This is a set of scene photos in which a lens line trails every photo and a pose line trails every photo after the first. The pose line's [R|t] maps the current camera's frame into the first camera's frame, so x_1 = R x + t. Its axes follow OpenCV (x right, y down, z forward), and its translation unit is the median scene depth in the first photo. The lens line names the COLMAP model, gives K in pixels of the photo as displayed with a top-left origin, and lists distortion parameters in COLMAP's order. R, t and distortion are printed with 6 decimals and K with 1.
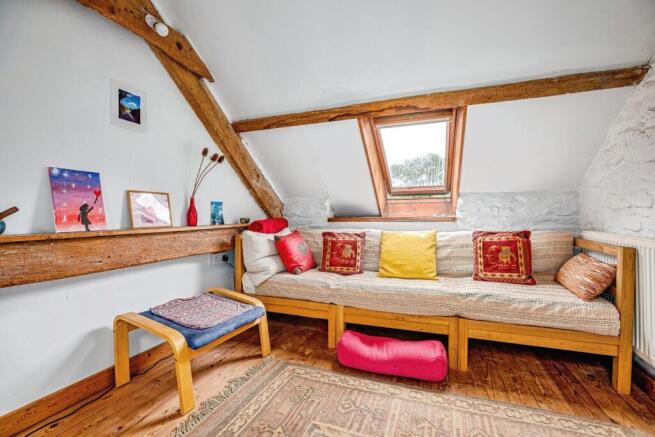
lens RADIAL K [[303.0, 0, 327.3], [0, 303.0, 214.5], [0, 0, 1]] dist [-0.027612, 0.005486]
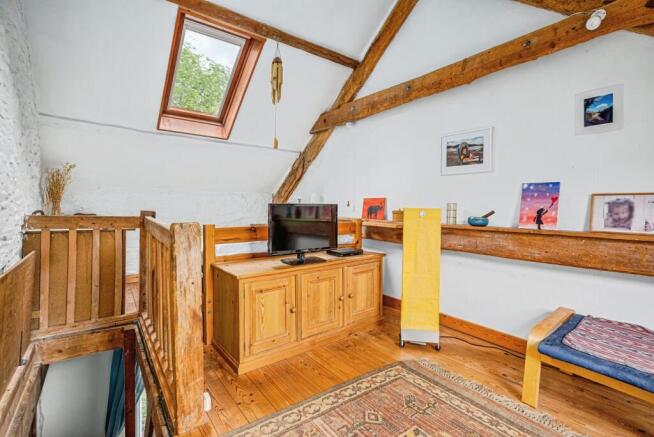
lens RADIAL K [[302.6, 0, 324.4], [0, 302.6, 215.1], [0, 0, 1]] dist [-0.027612, 0.005486]
pose [[-0.541448, 0.011253, -0.840659, 0.771445], [-0.020353, 0.999442, 0.026488, -0.021192], [0.840488, 0.031451, -0.540917, 0.900836]]
